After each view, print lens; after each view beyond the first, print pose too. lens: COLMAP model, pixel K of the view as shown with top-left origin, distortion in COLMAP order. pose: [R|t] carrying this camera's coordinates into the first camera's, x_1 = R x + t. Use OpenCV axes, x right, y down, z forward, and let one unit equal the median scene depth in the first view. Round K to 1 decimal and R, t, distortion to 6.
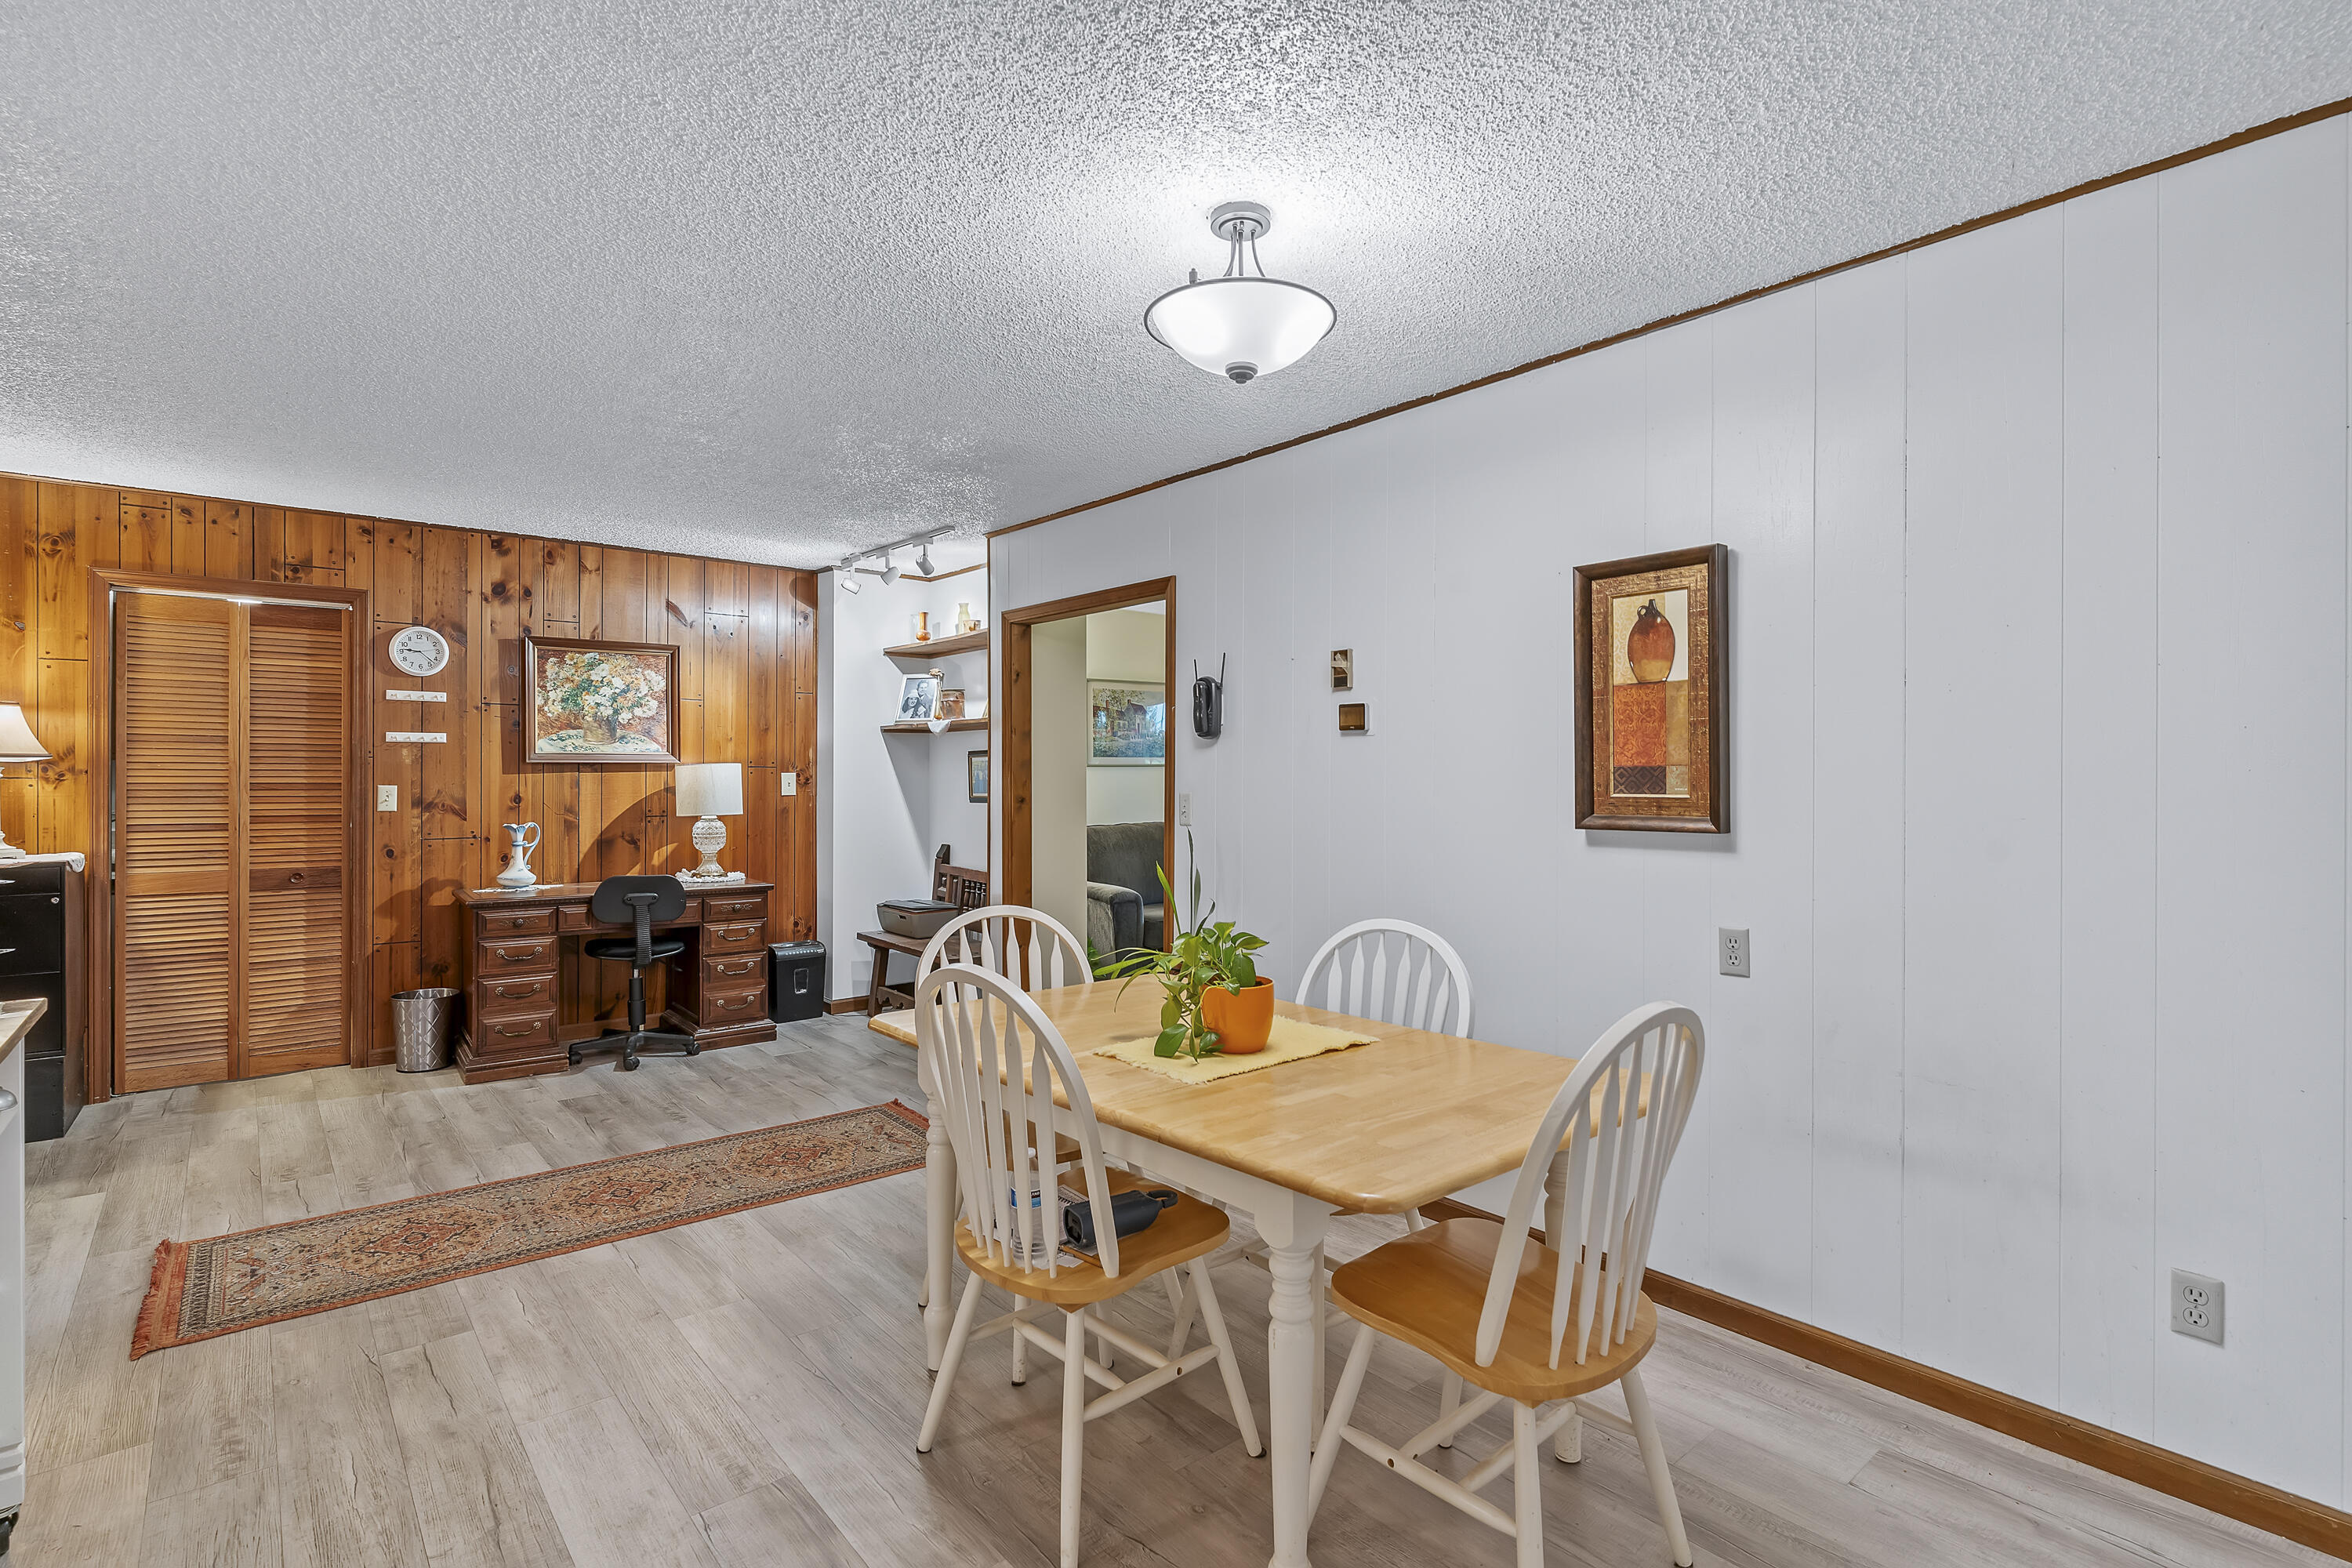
lens RADIAL K [[1117.1, 0, 1176.0], [0, 1117.1, 784.0], [0, 0, 1]] dist [-0.001883, -0.000840]
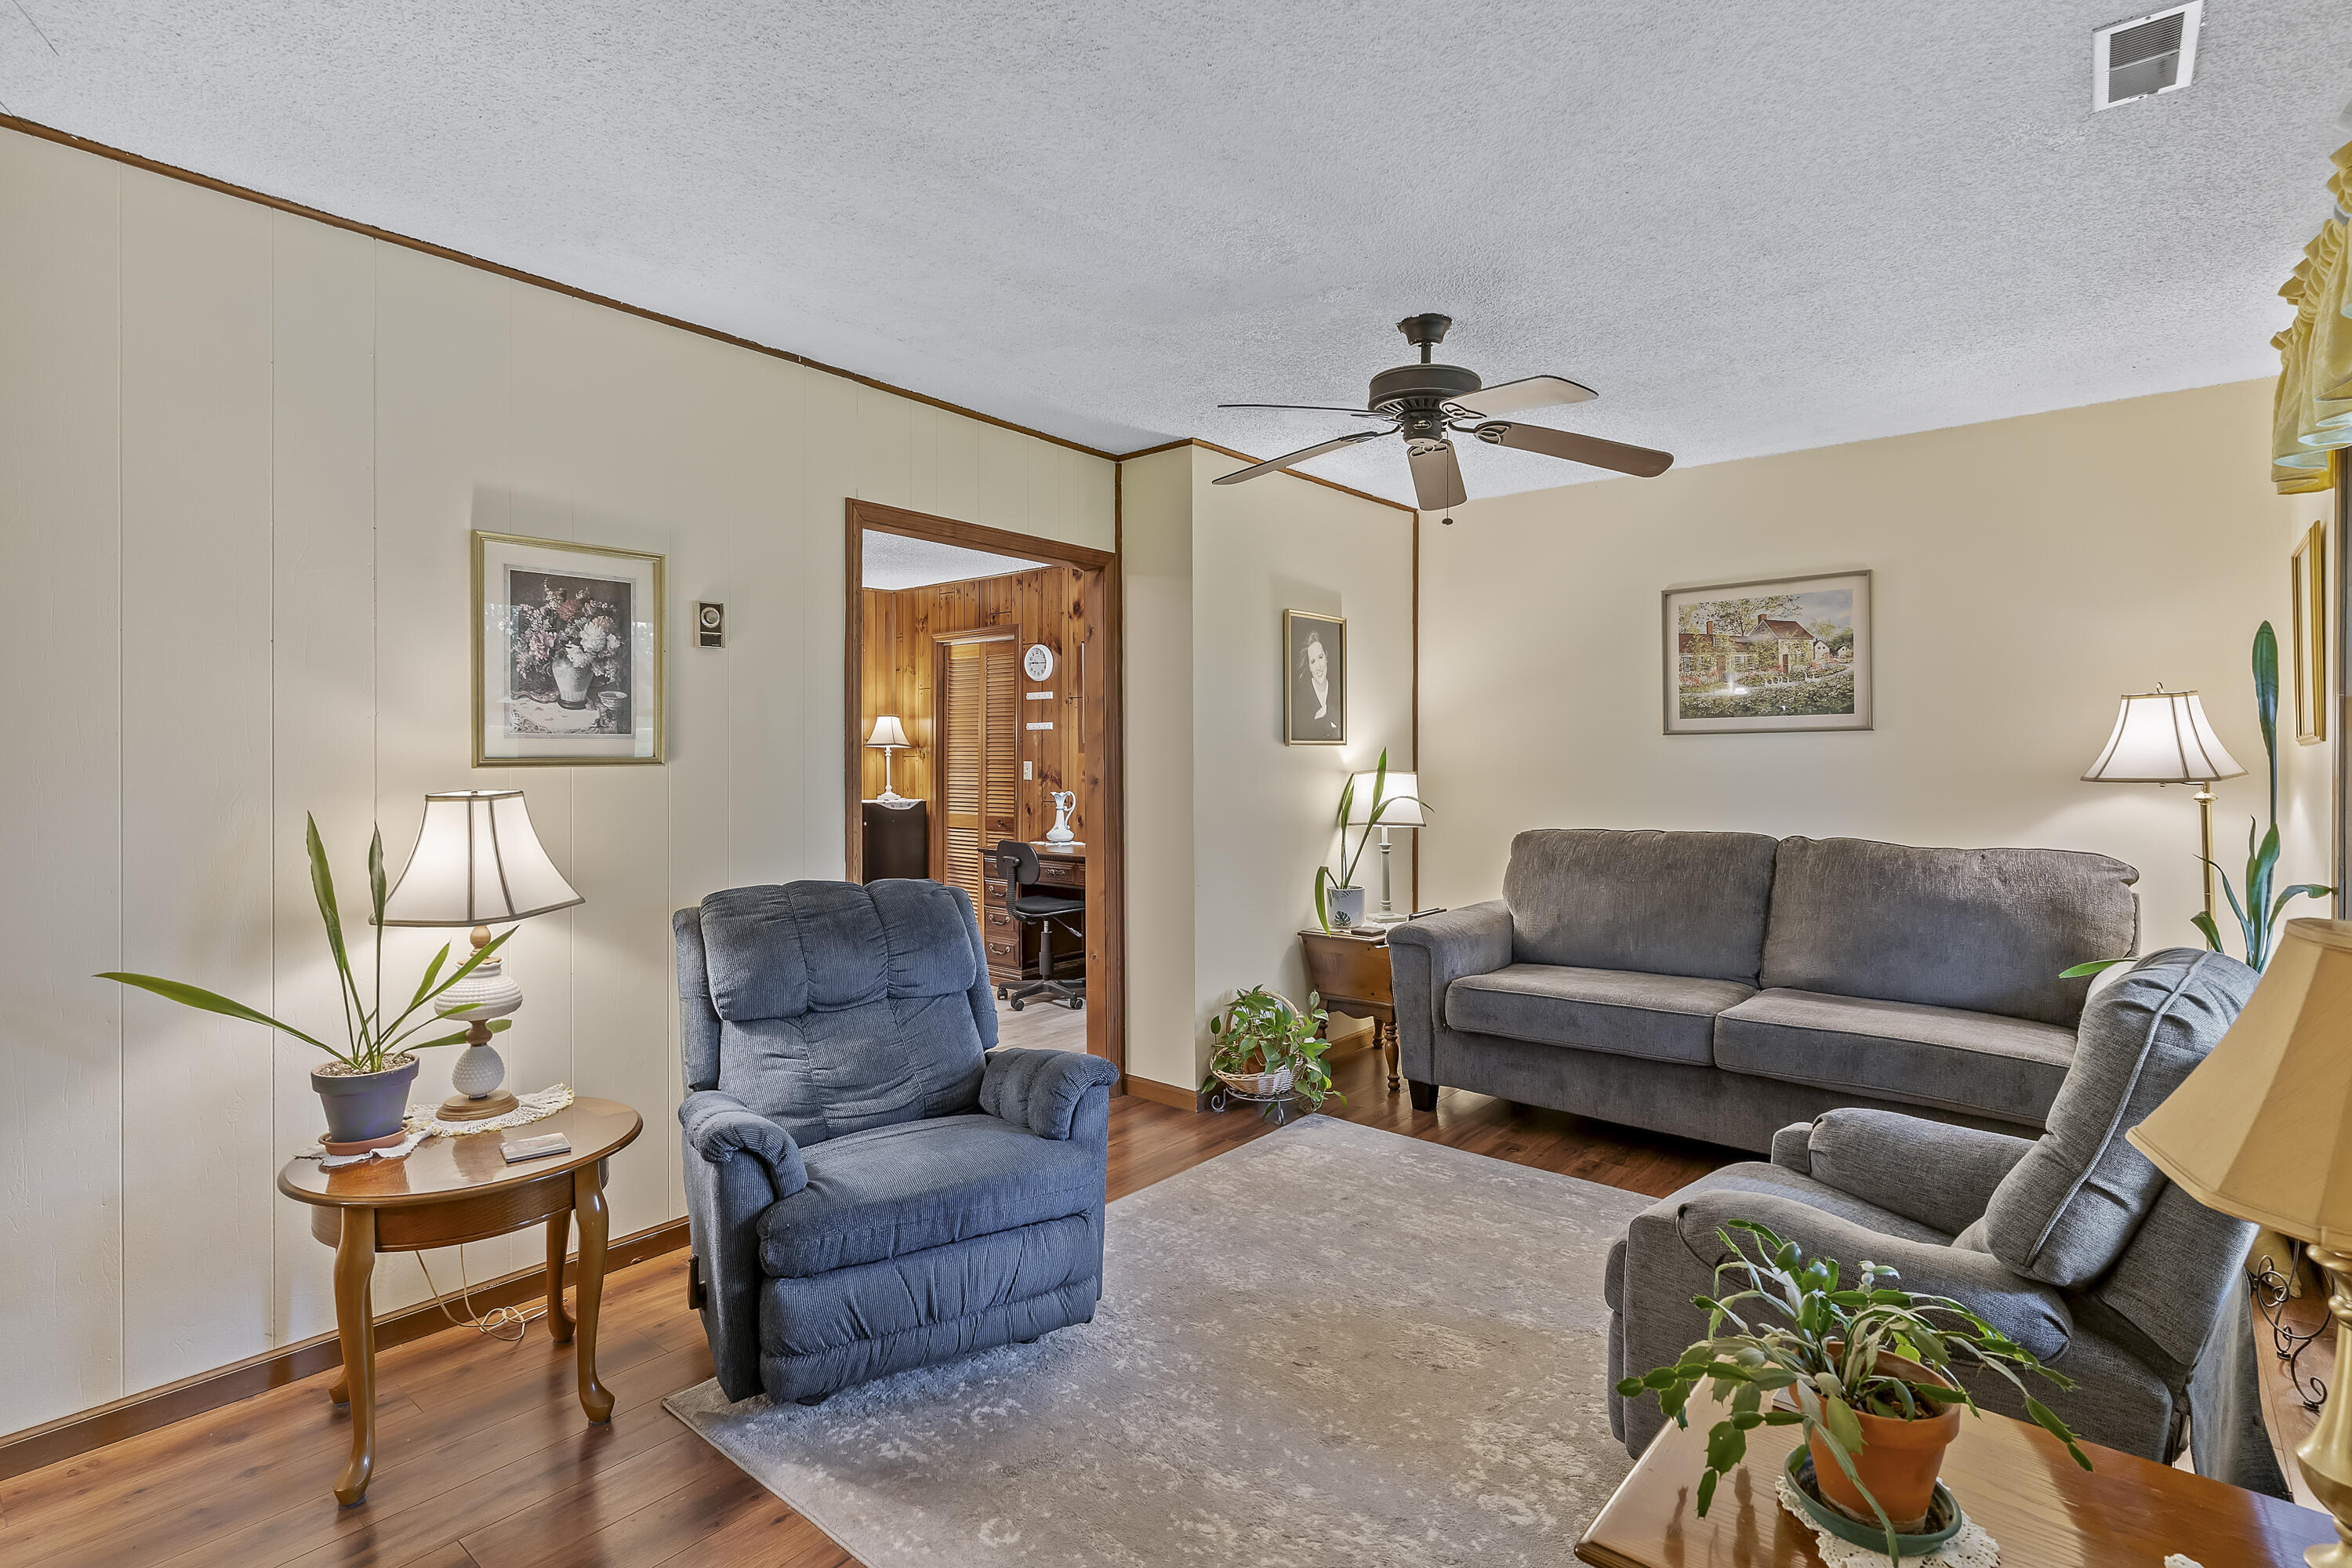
lens RADIAL K [[1138.7, 0, 1179.9], [0, 1138.7, 755.4], [0, 0, 1]] dist [-0.001883, -0.000479]
pose [[0.185977, -0.001874, -0.982552, 0.709173], [-0.000623, 0.999998, -0.002025, -0.003628], [0.982554, 0.000989, 0.185976, 0.904219]]
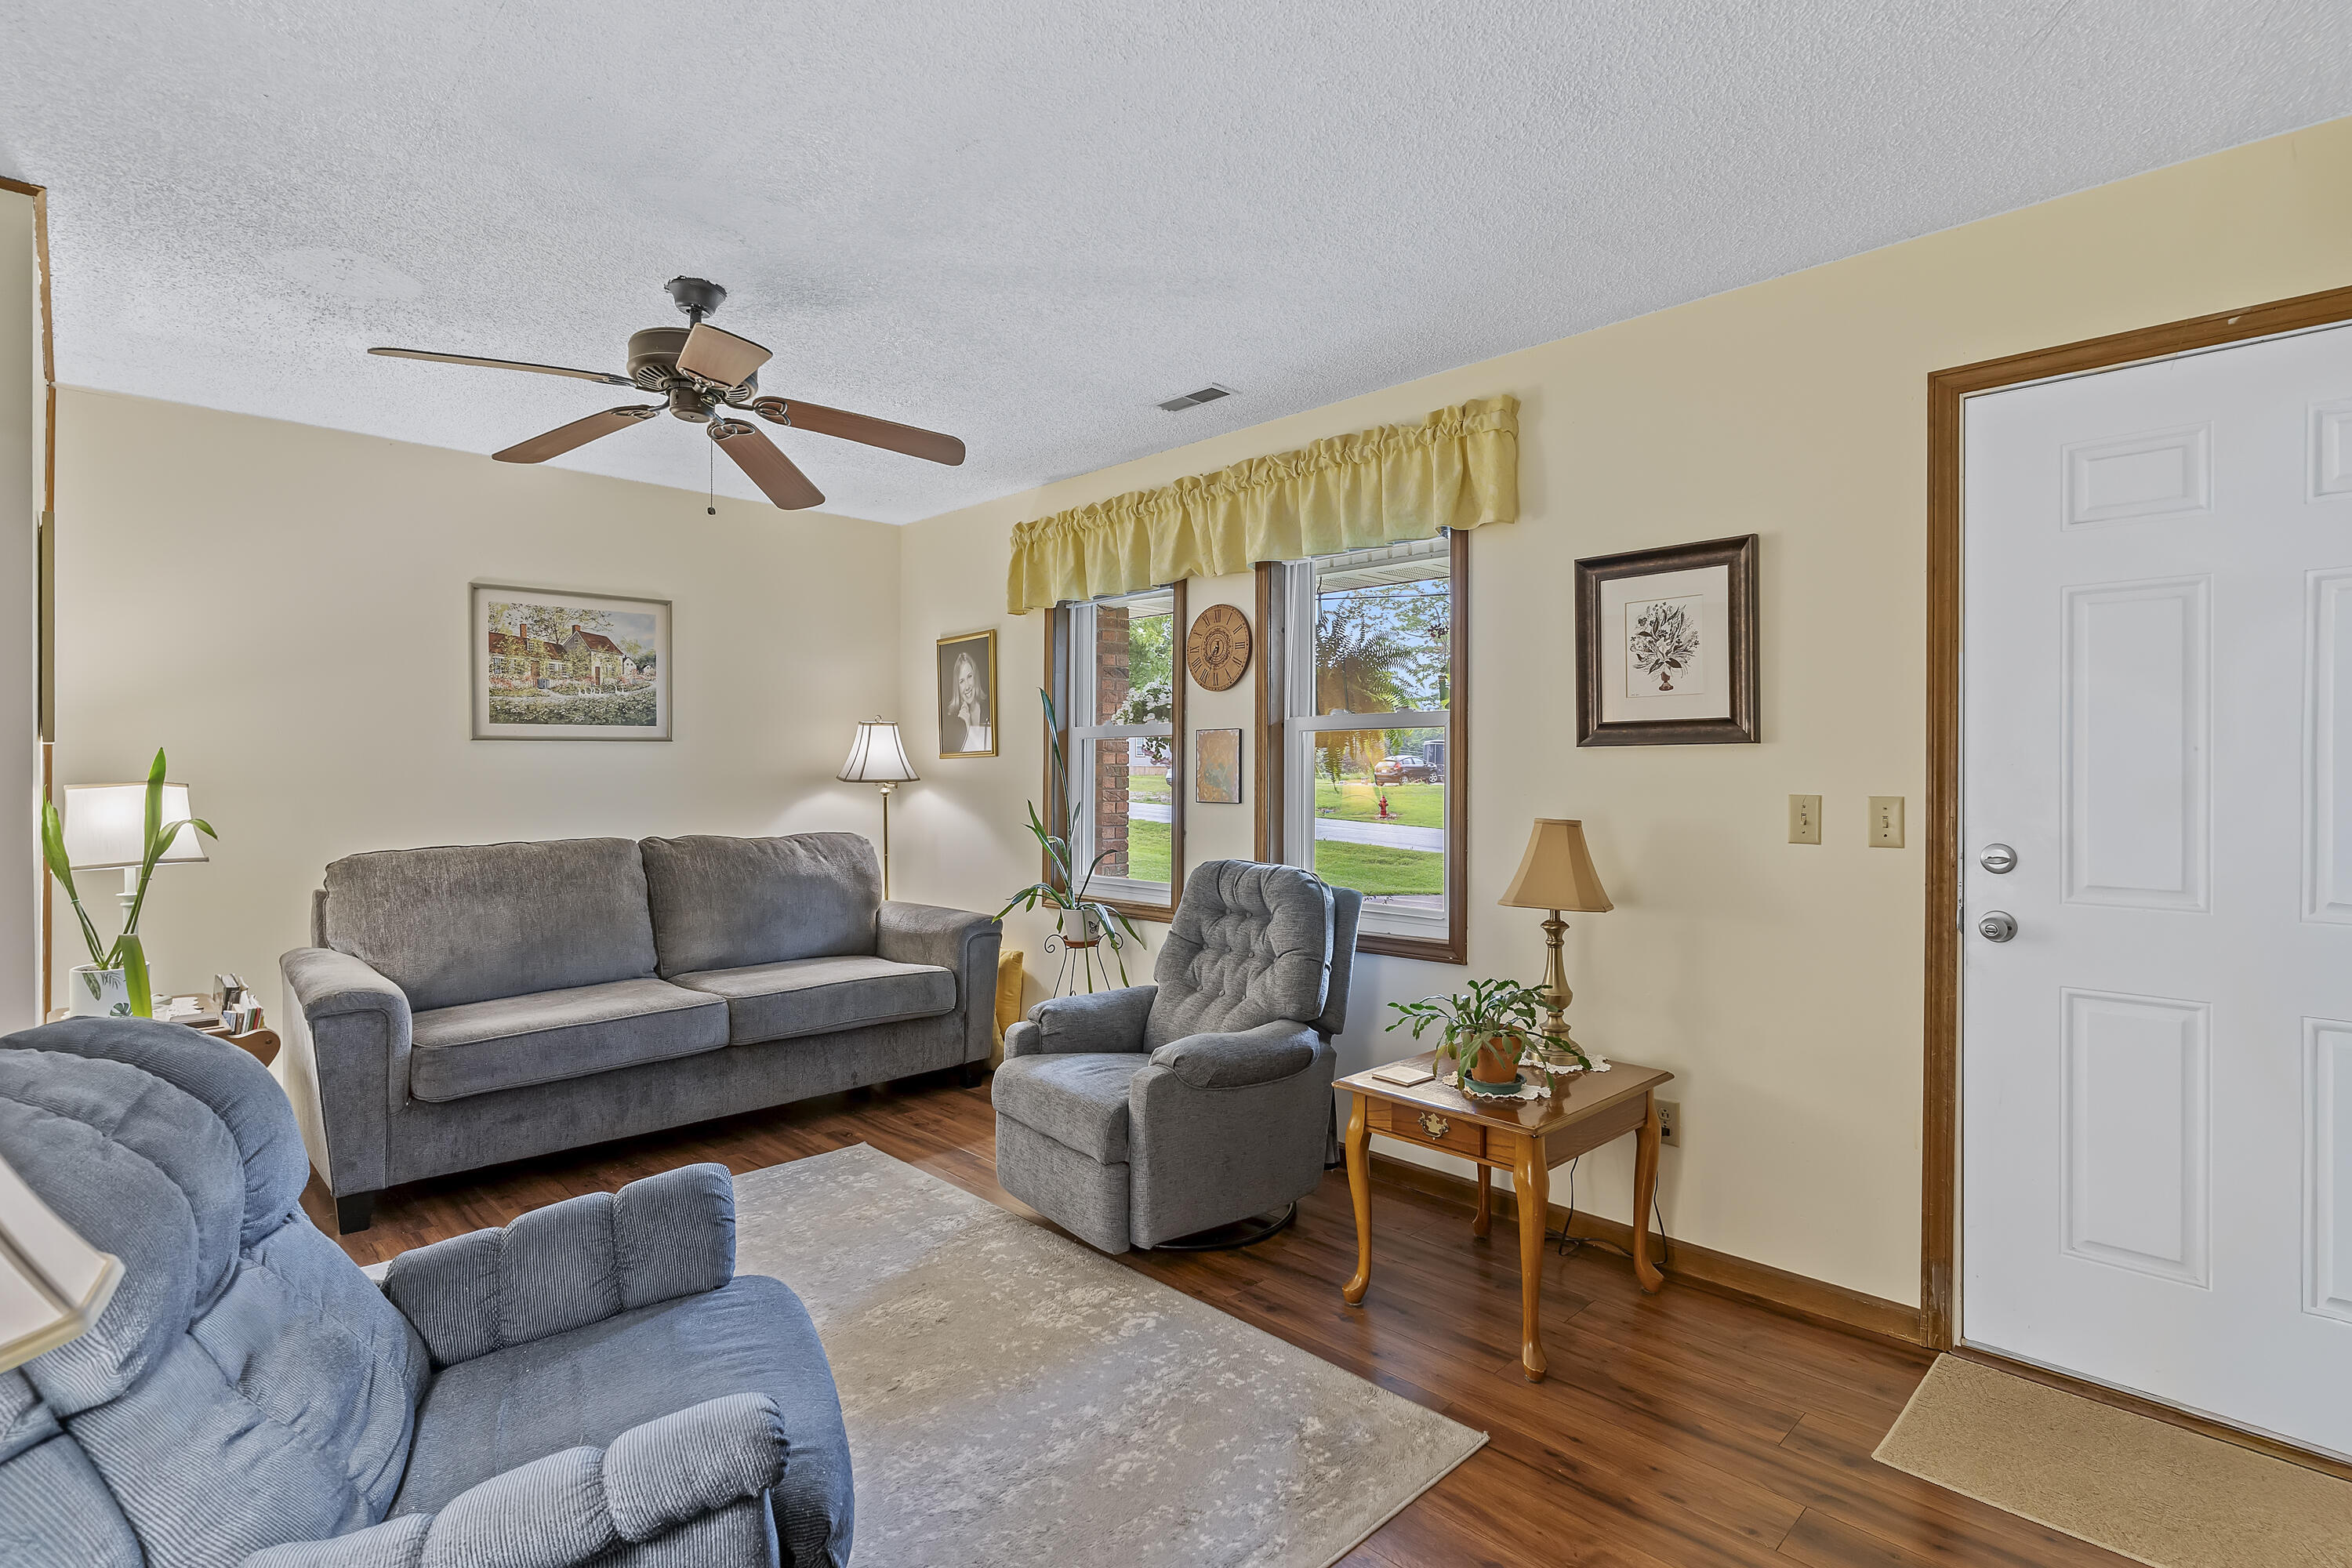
lens RADIAL K [[1138.7, 0, 1179.9], [0, 1138.7, 755.4], [0, 0, 1]] dist [-0.001883, -0.000479]
pose [[0.995939, 0.002078, 0.090002, 0.328554], [-0.000979, 0.999924, -0.012260, -0.000960], [-0.090021, 0.012122, 0.995866, 0.573232]]
